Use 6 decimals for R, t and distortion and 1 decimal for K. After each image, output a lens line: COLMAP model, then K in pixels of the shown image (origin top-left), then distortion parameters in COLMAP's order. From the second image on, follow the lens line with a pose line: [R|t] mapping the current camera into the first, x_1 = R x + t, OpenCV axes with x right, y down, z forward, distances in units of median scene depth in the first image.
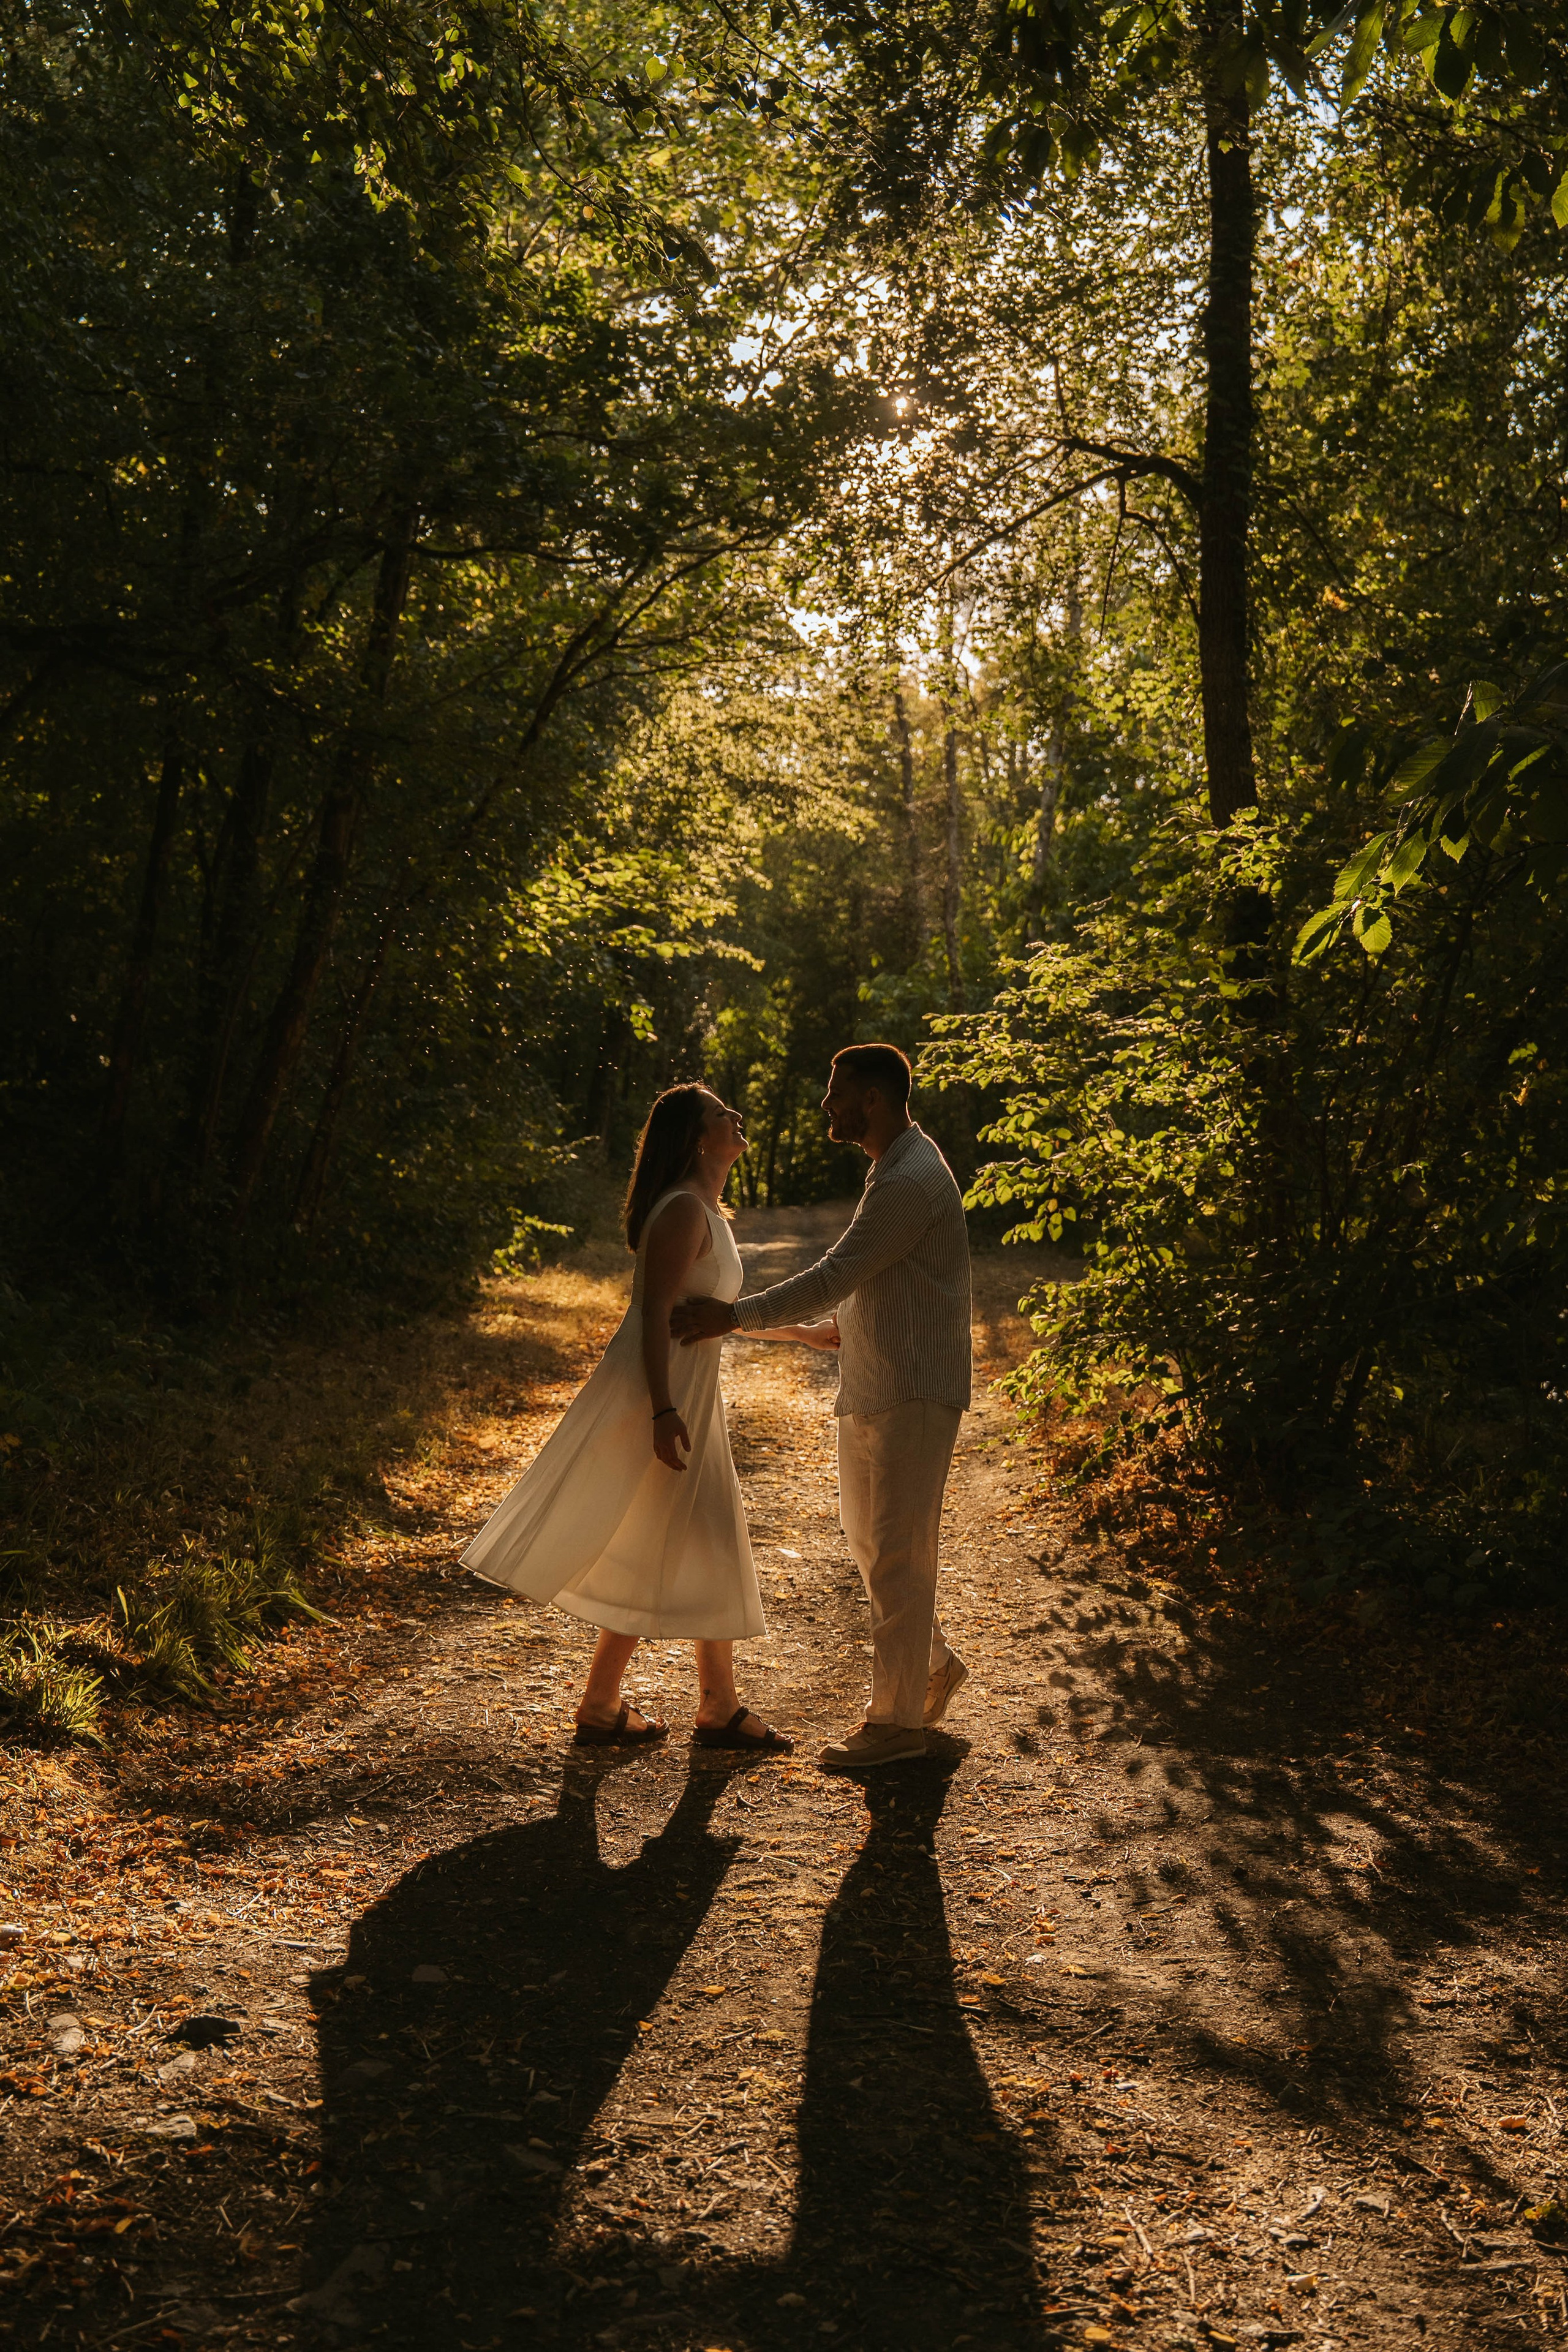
lens RADIAL K [[2652.2, 0, 673.8], [0, 2652.2, 1225.2], [0, 0, 1]] dist [0.027491, 0.000000]
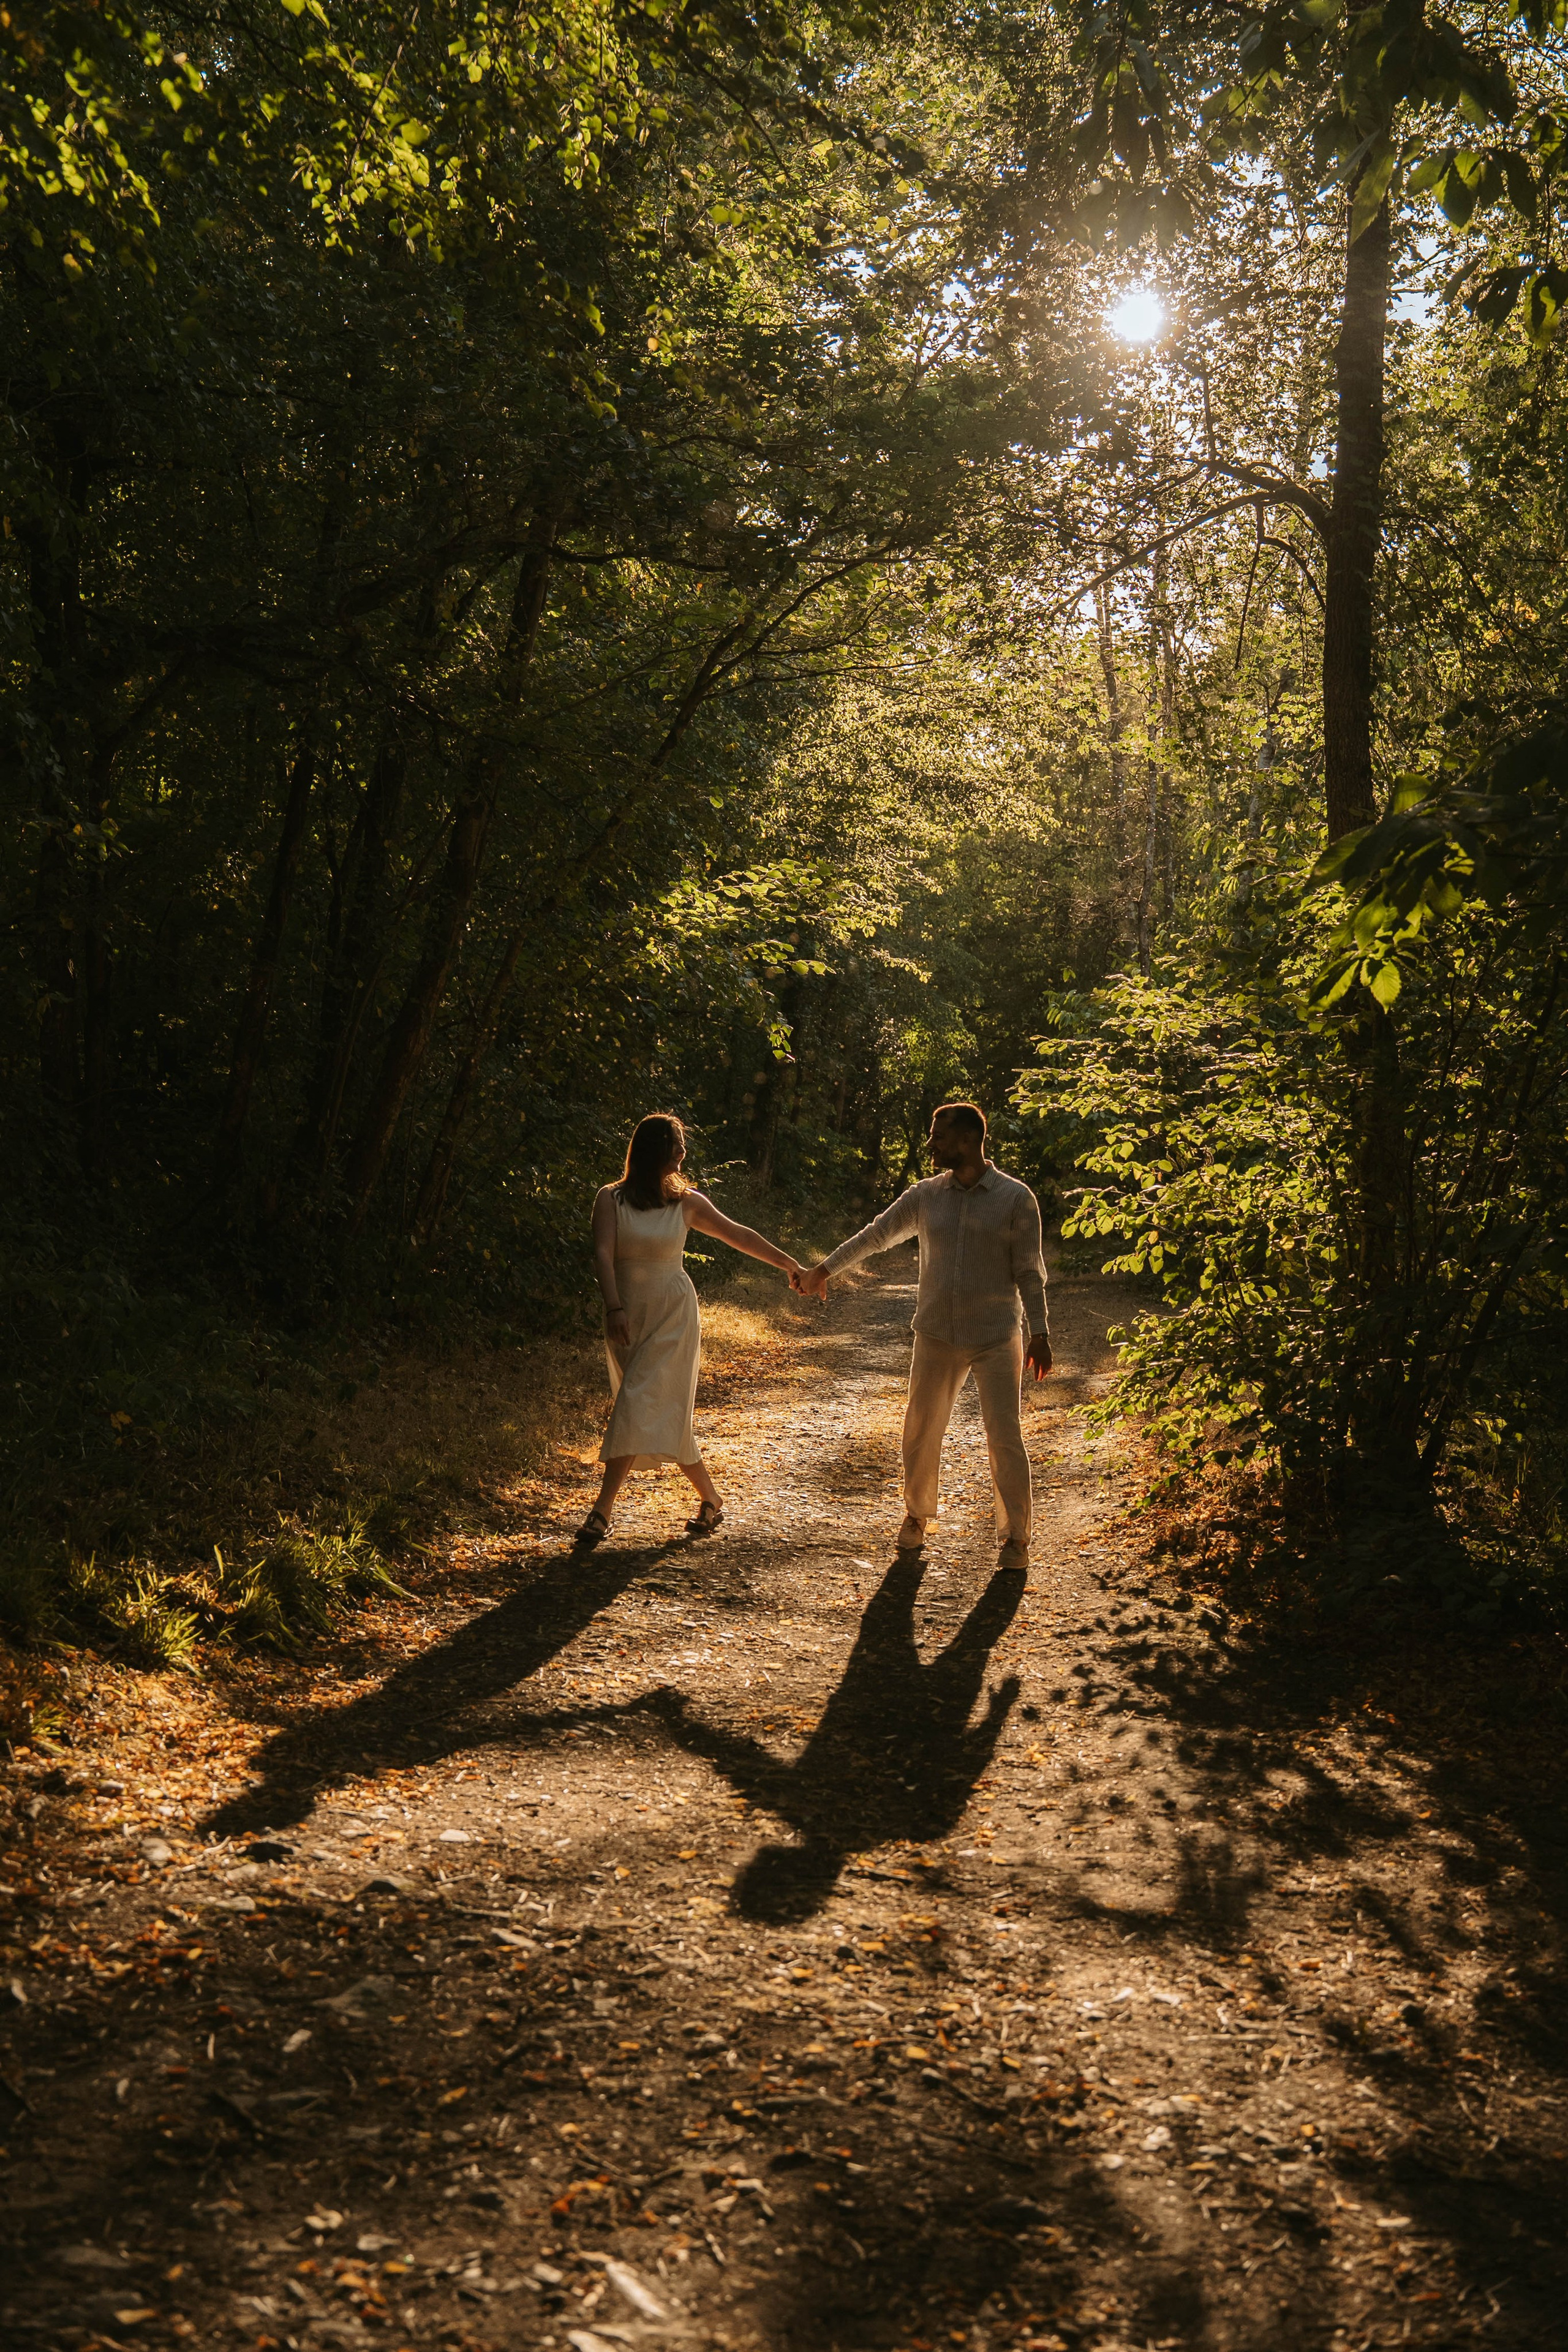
lens RADIAL K [[3210.6, 0, 645.7], [0, 3210.6, 1284.7], [0, 0, 1]] dist [0.020543, 0.000000]
pose [[0.996038, 0.034490, -0.081965, 0.052507], [-0.034258, 0.999404, 0.004229, 0.012067], [0.082062, -0.001404, 0.996626, -0.220909]]
